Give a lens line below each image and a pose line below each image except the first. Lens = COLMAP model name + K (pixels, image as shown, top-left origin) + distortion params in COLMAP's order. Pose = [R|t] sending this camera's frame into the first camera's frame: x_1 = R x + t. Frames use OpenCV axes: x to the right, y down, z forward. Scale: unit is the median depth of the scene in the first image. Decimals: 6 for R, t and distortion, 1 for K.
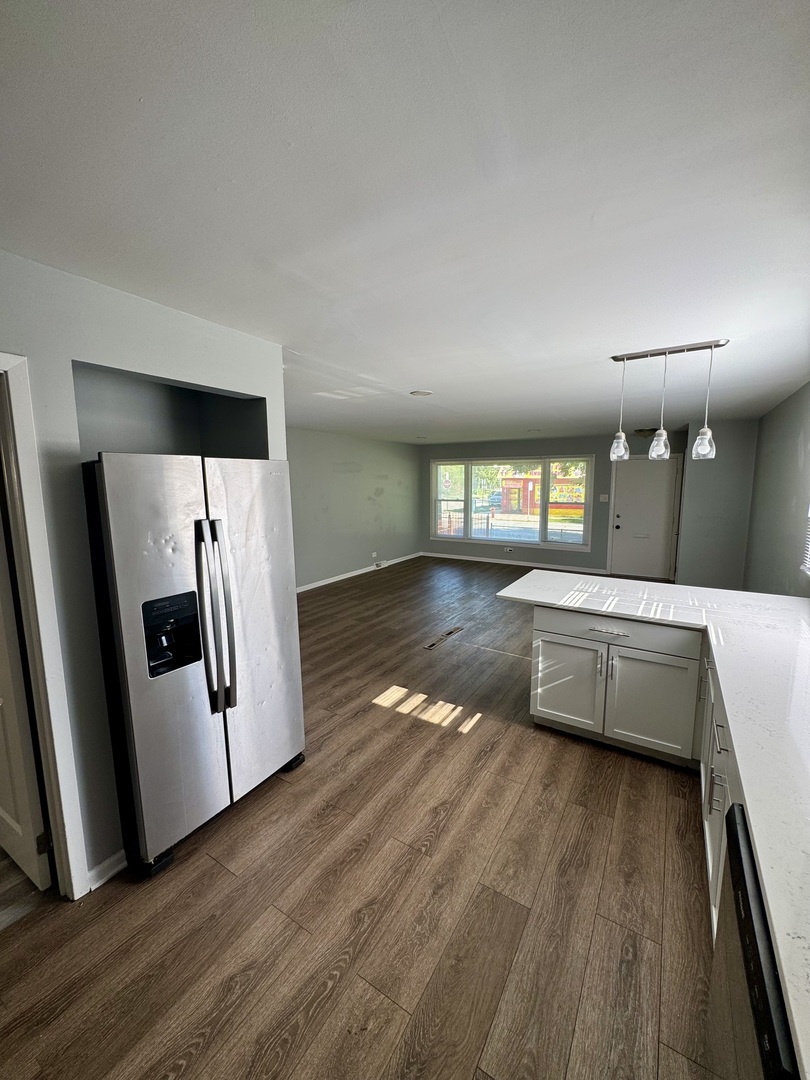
lens RADIAL K [[429.6, 0, 405.0], [0, 429.6, 540.0], [0, 0, 1]] dist [-0.000238, -0.000131]
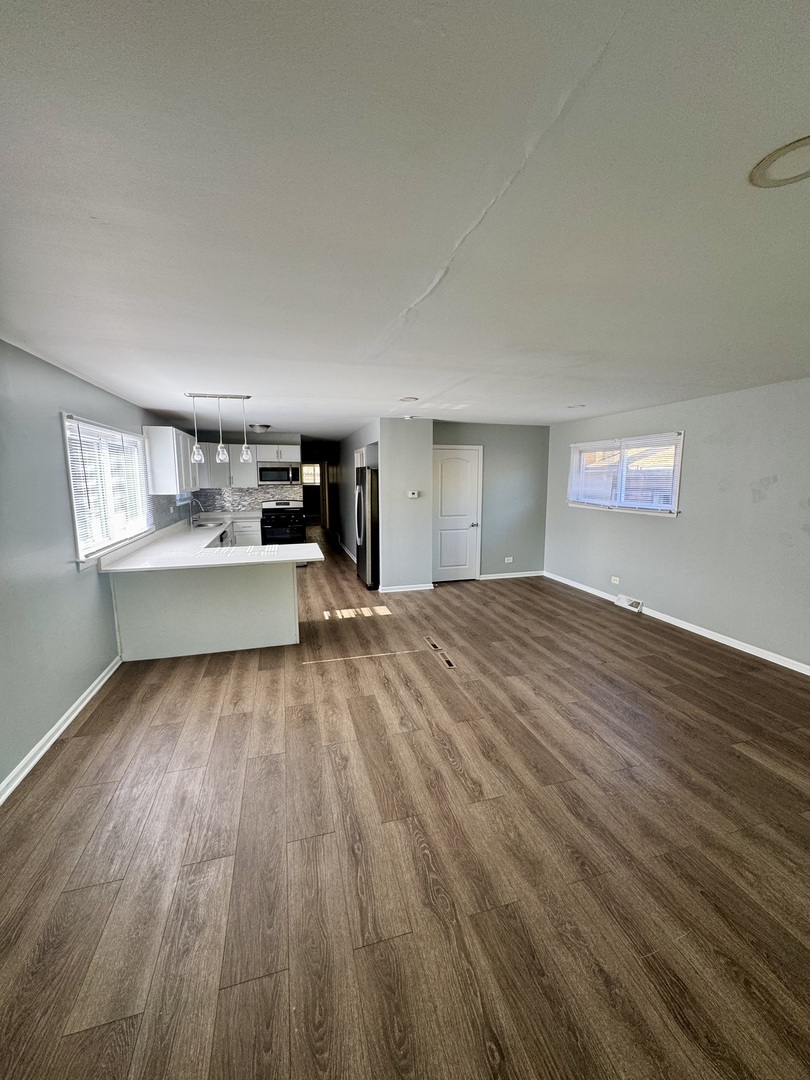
lens RADIAL K [[429.6, 0, 405.0], [0, 429.6, 540.0], [0, 0, 1]] dist [-0.000238, -0.000131]
pose [[-0.667120, 0.121365, -0.734997, 0.933822], [-0.092434, 0.965529, 0.243330, -0.249791], [0.739193, 0.230269, -0.632906, 1.783994]]
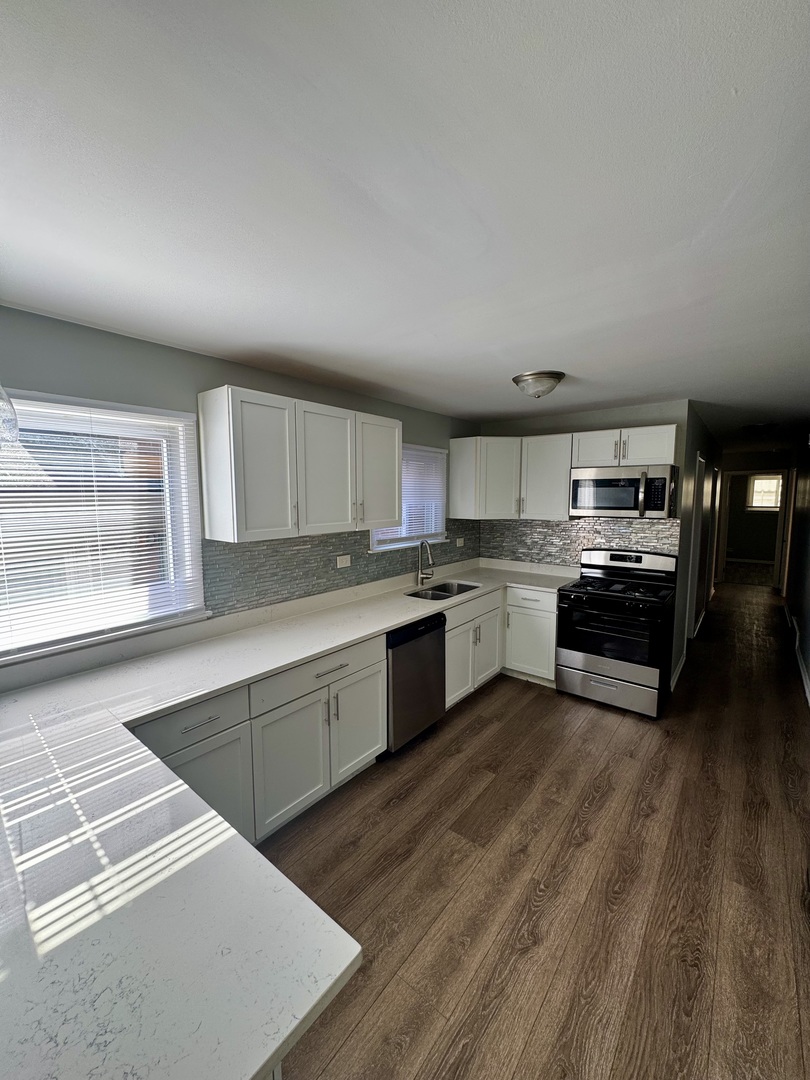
lens RADIAL K [[427.4, 0, 405.0], [0, 427.4, 540.0], [0, 0, 1]] dist [-0.012219, 0.000204]
pose [[-0.992873, -0.001284, 0.119173, 0.121128], [0.027097, 0.971323, 0.236215, -0.128526], [-0.116059, 0.237760, -0.964365, 0.911257]]
